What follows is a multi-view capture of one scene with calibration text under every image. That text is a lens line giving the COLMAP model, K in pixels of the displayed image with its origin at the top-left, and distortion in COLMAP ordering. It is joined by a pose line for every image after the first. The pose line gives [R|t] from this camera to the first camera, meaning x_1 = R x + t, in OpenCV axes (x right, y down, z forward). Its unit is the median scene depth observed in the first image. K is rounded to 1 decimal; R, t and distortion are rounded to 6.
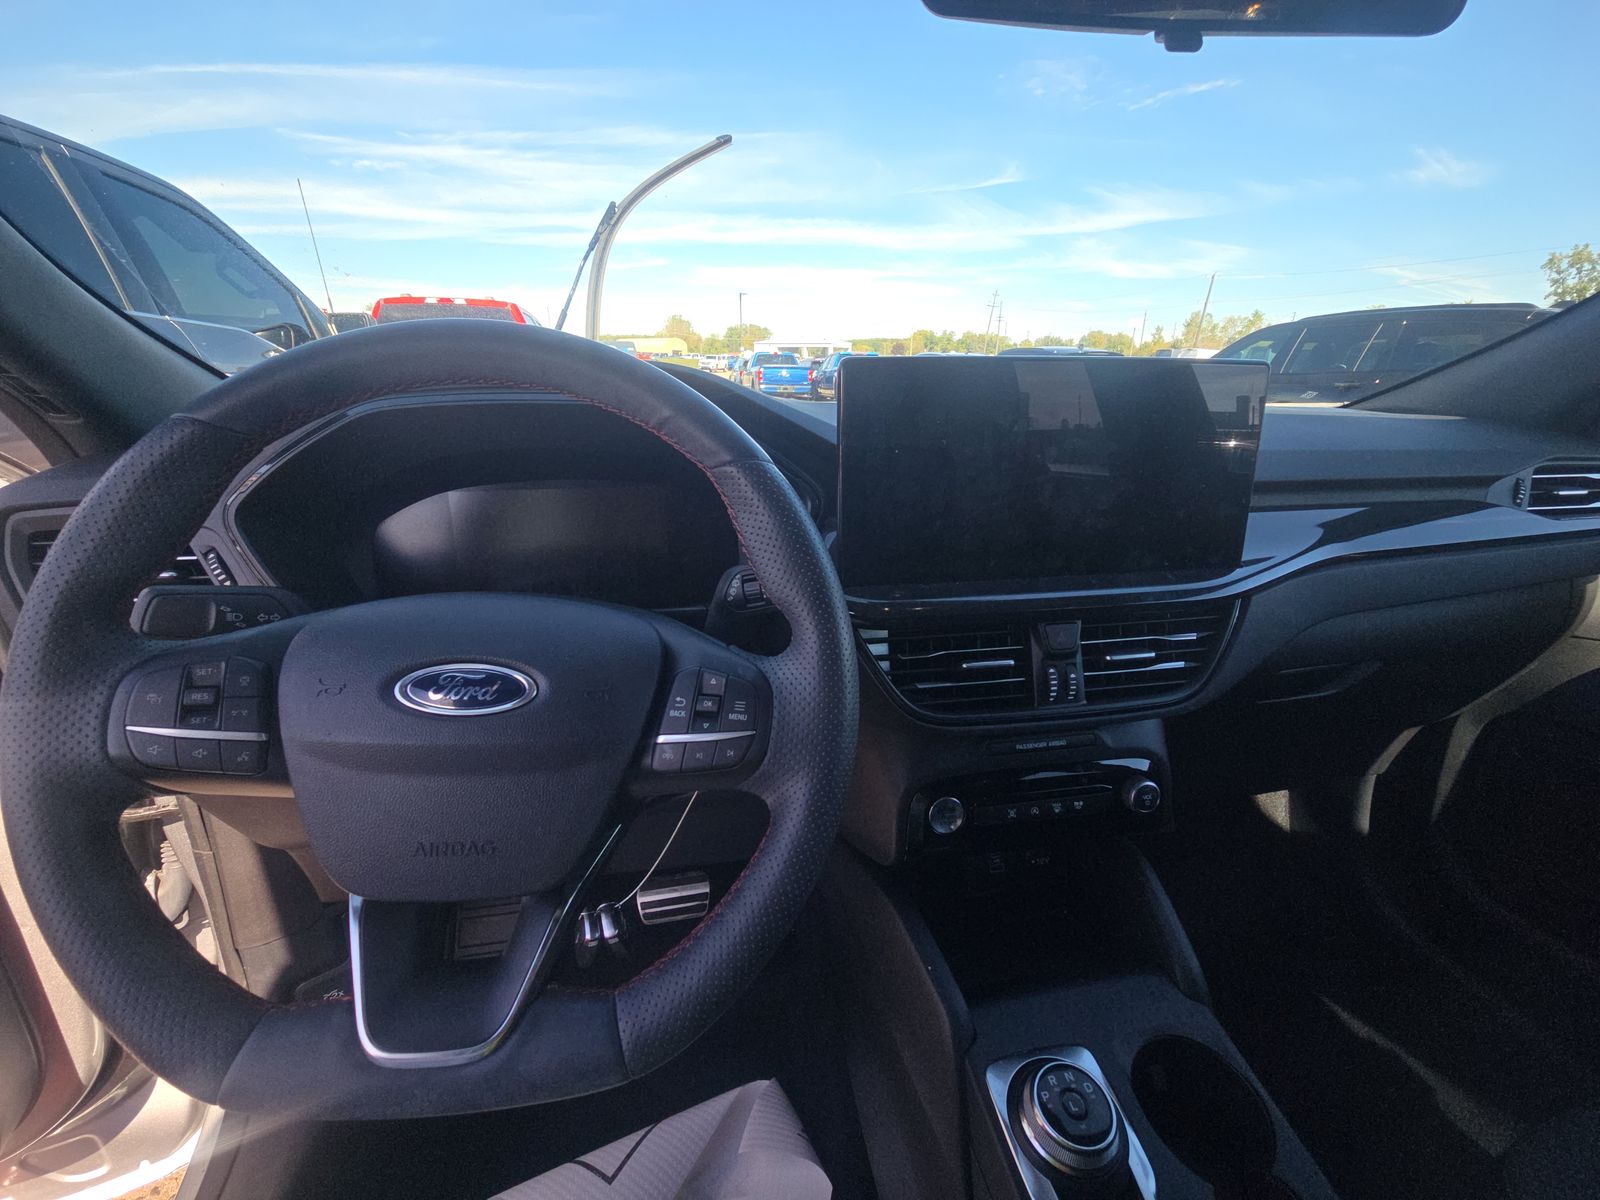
lens RADIAL K [[655.3, 0, 804.2], [0, 655.3, 595.3], [0, 0, 1]] dist [0.017565, -0.009348]
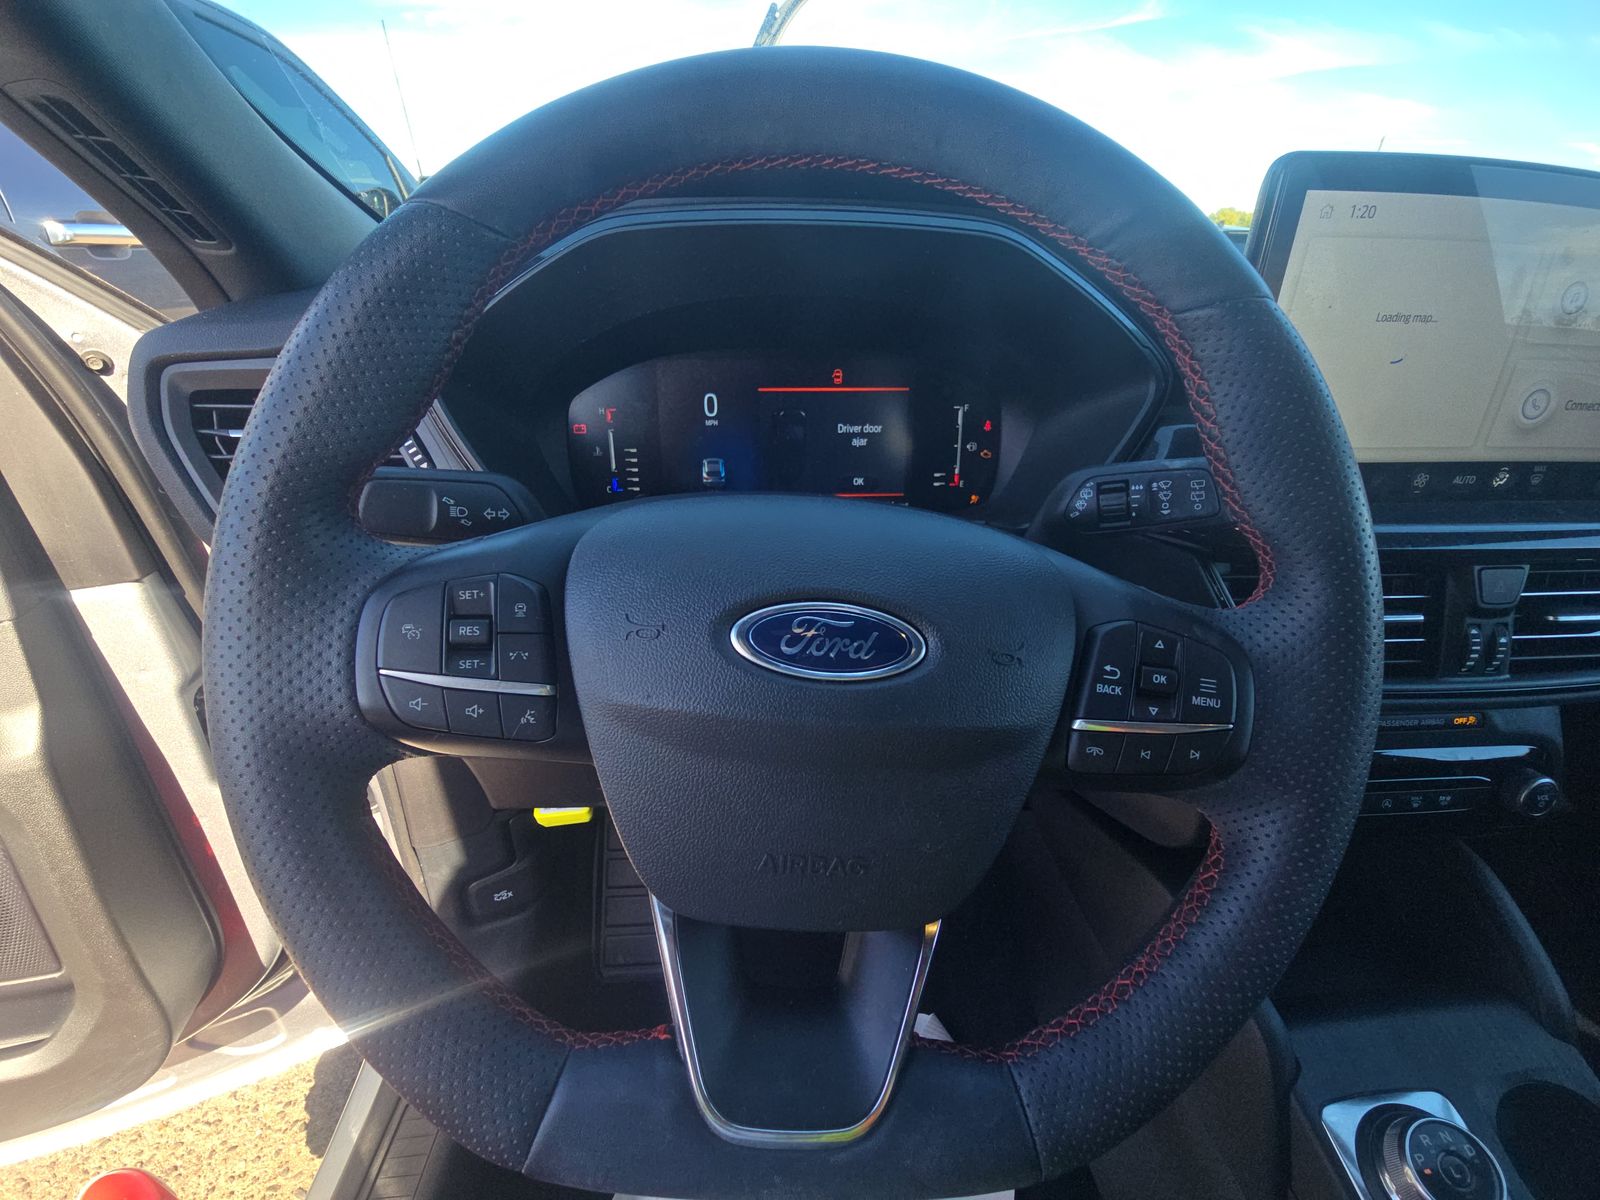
lens RADIAL K [[655.3, 0, 804.2], [0, 655.3, 595.3], [0, 0, 1]] dist [0.017565, -0.009348]
pose [[0.994142, 0.057508, -0.091513, -0.429415], [-0.043348, 0.987763, 0.149816, -0.003218], [0.099009, -0.144972, 0.984470, 0.304652]]
